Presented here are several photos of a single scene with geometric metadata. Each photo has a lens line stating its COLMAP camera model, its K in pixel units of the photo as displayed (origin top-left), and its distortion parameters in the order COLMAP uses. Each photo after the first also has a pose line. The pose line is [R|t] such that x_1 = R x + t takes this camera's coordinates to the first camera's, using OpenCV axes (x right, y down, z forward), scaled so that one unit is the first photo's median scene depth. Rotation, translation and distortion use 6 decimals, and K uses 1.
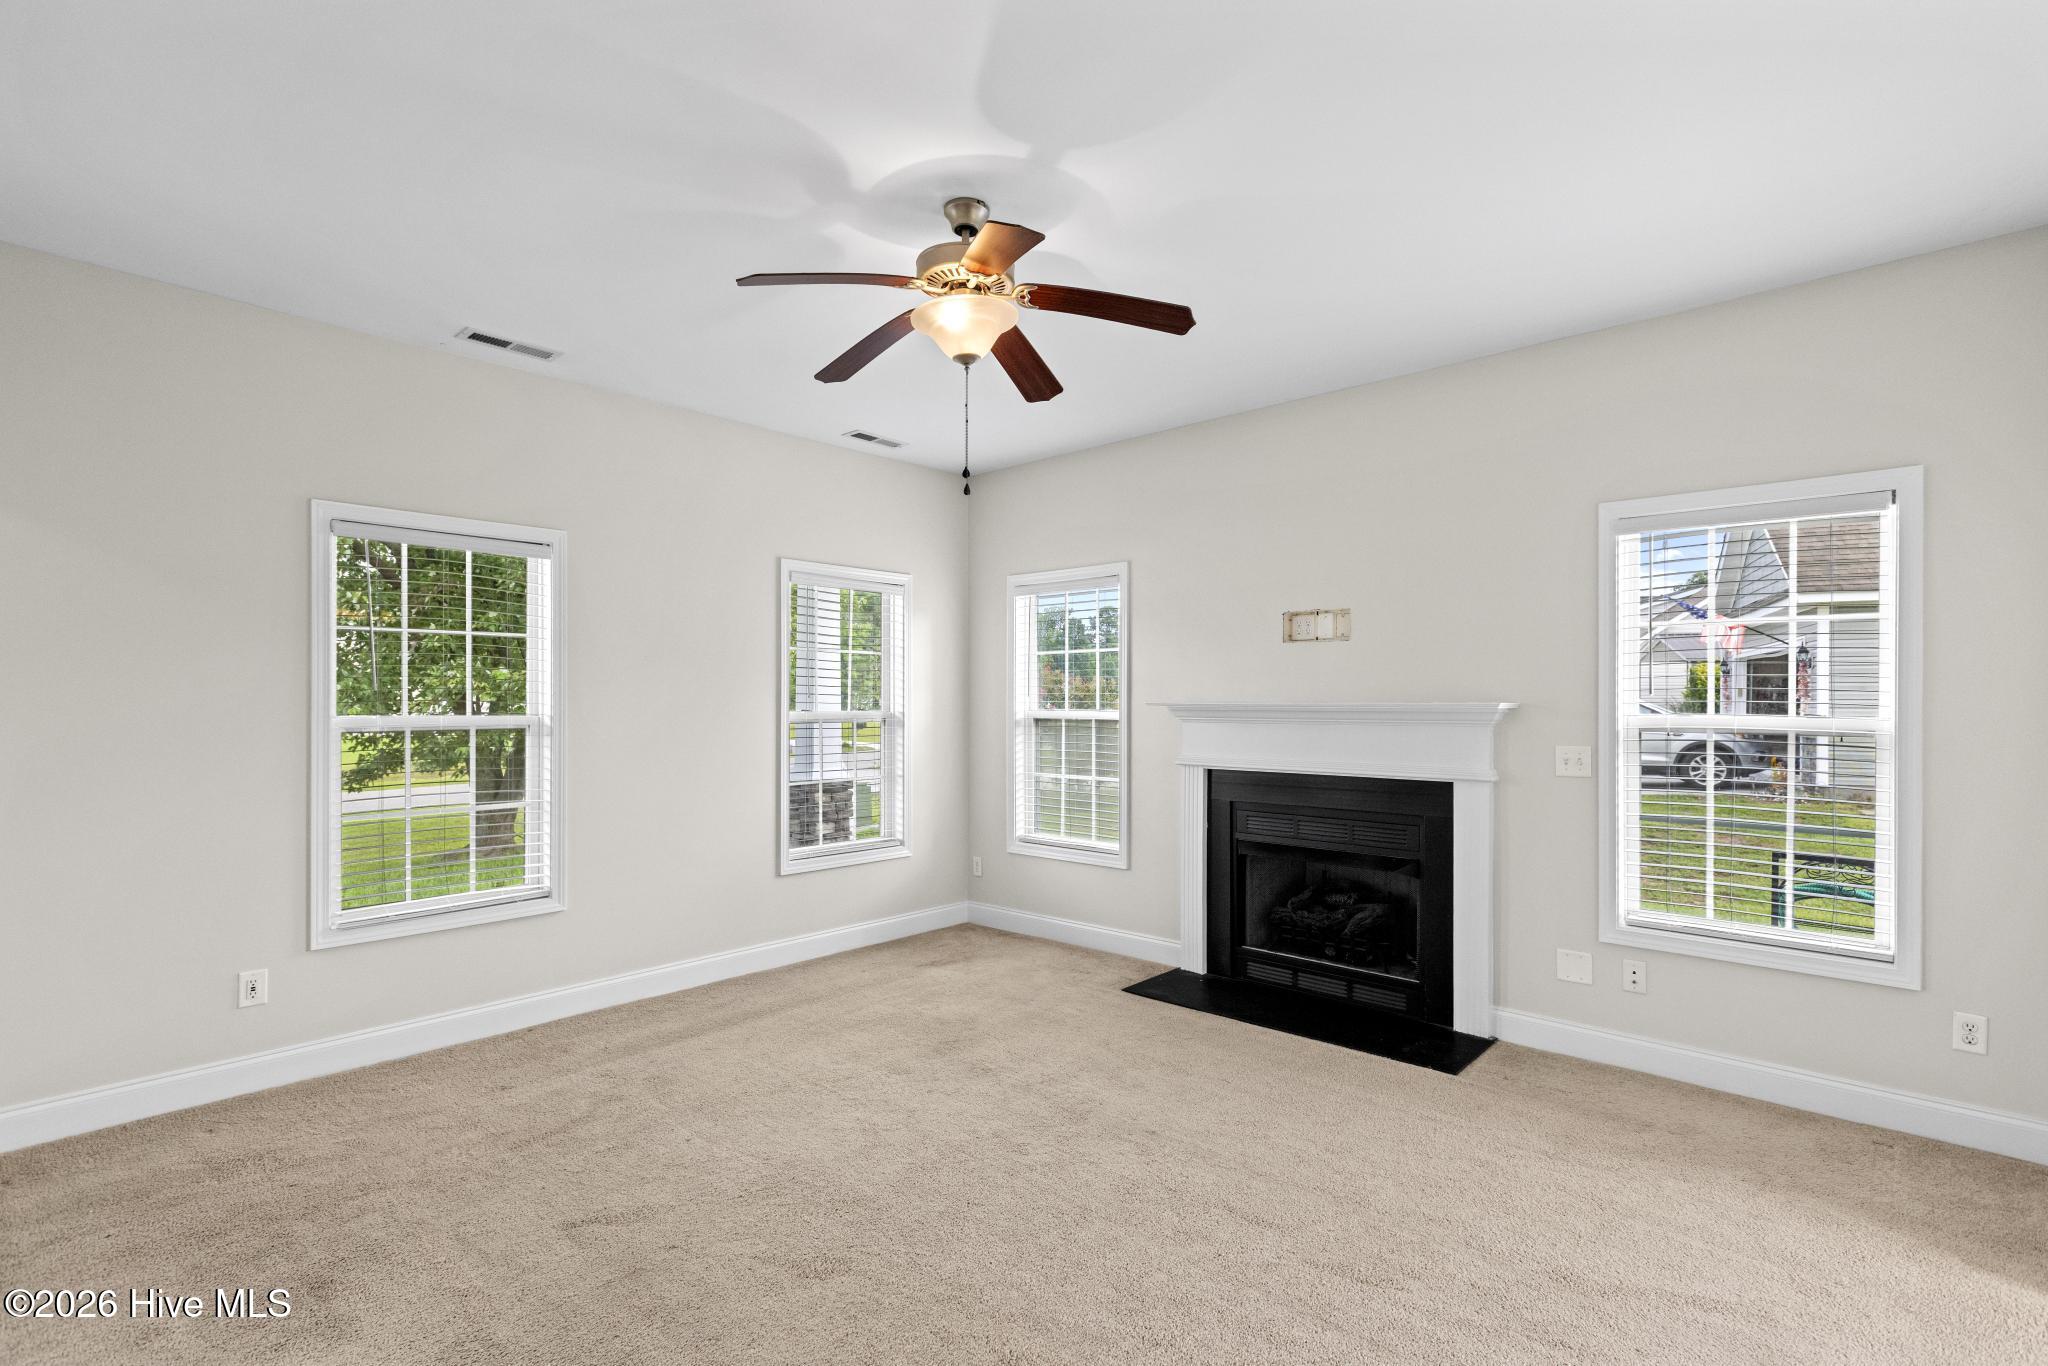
lens RADIAL K [[945.9, 0, 1025.0], [0, 945.9, 695.1], [0, 0, 1]] dist [0.000842, 0.000084]
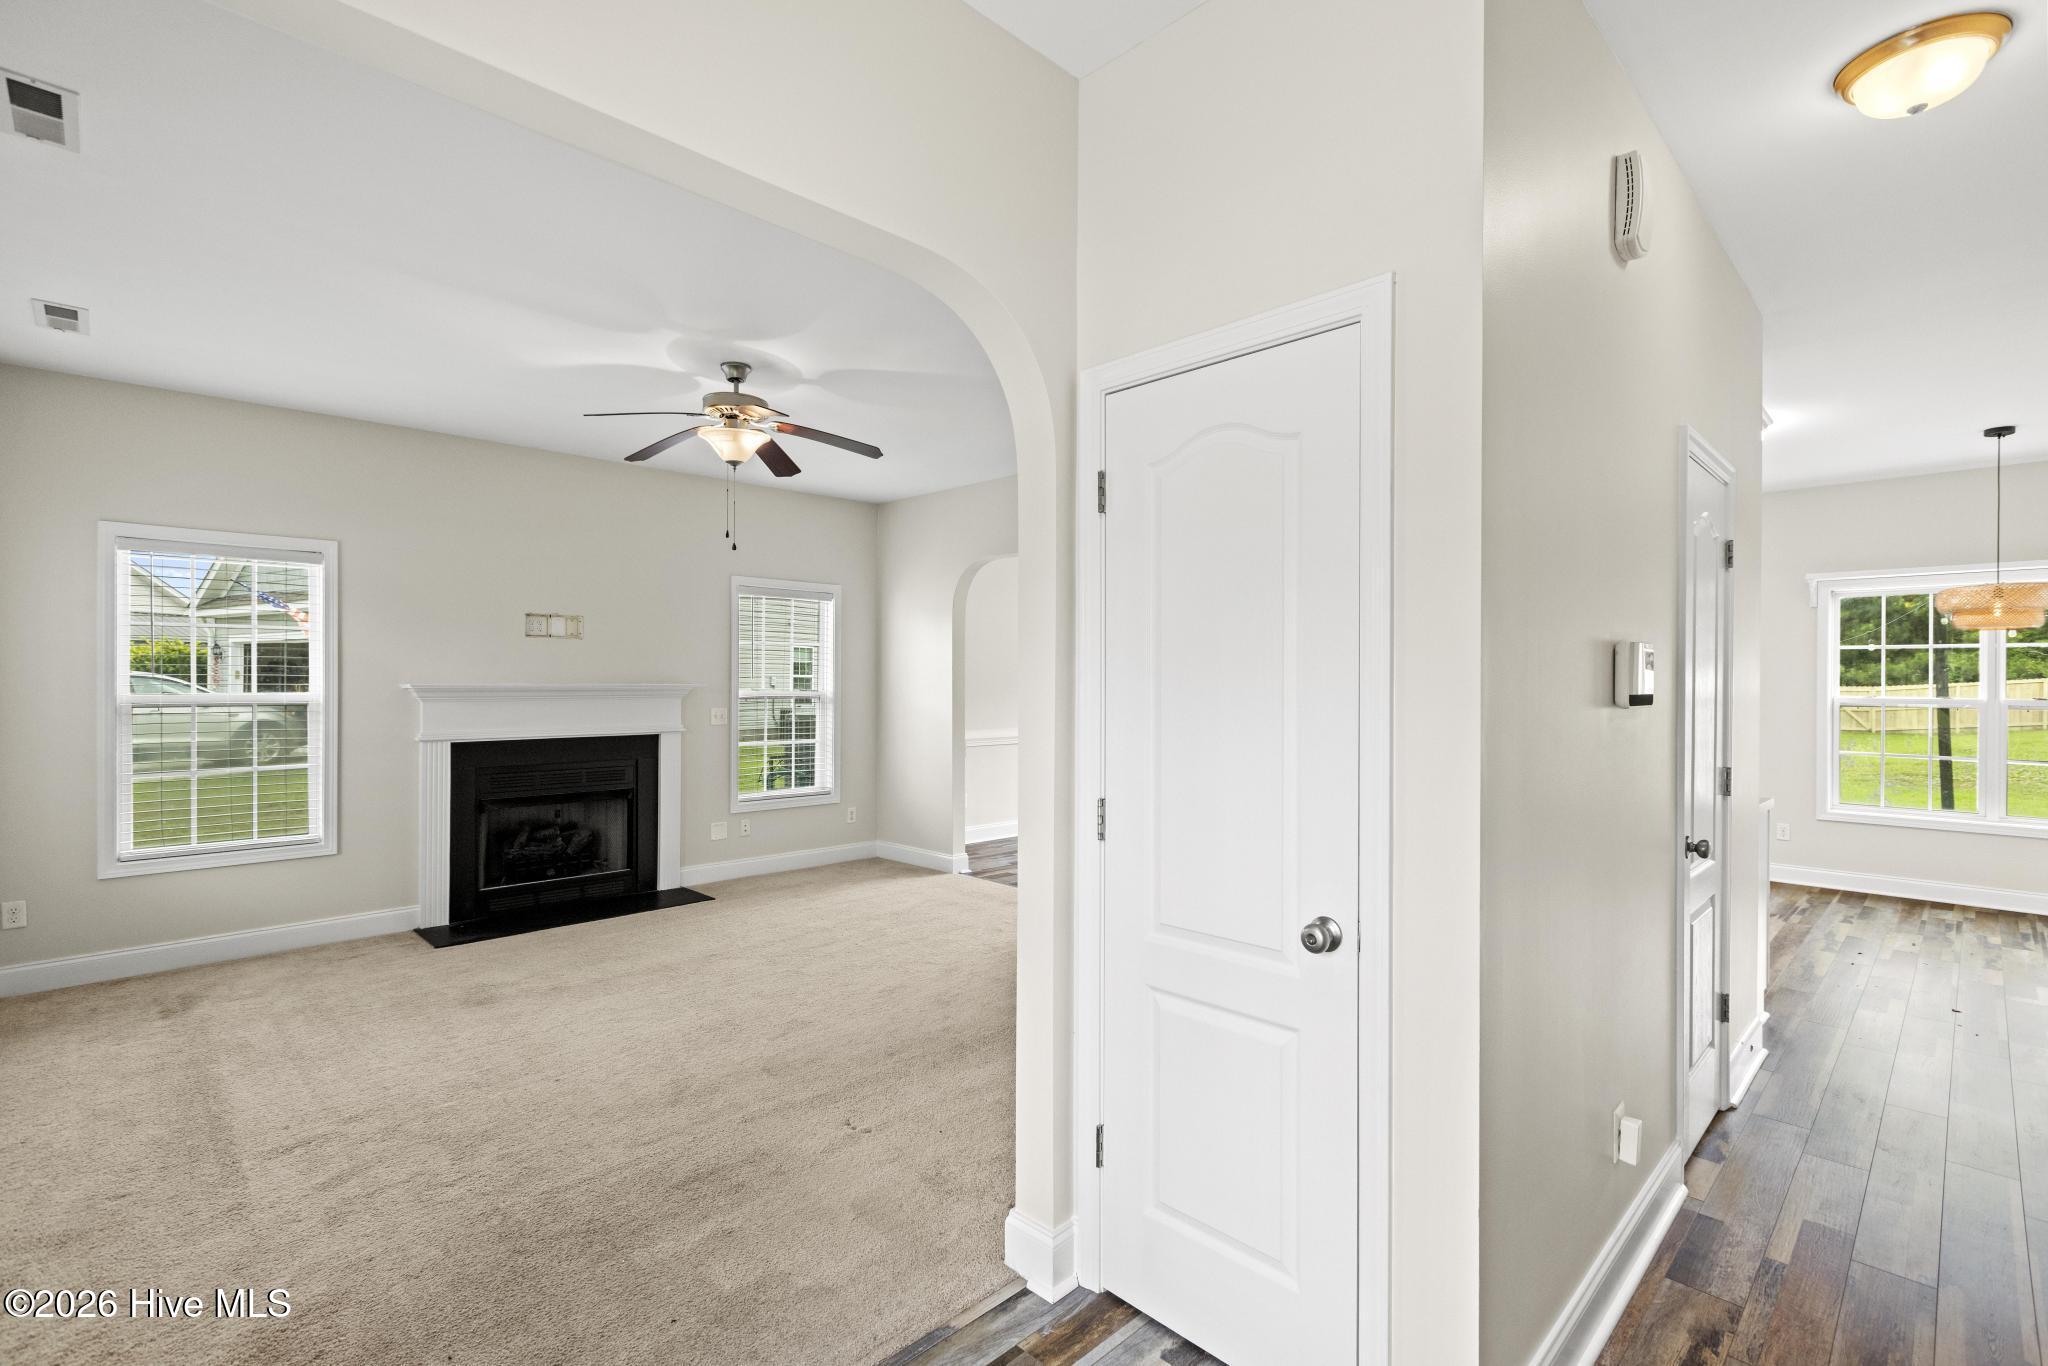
lens RADIAL K [[929.1, 0, 1024.0], [0, 929.1, 683.0], [0, 0, 1]] dist [0.002079, 0.000161]
pose [[0.063619, -0.001509, 0.997973, -0.966571], [-0.004868, 0.999986, 0.001823, 0.000828], [-0.997962, -0.004974, 0.063611, 0.265002]]
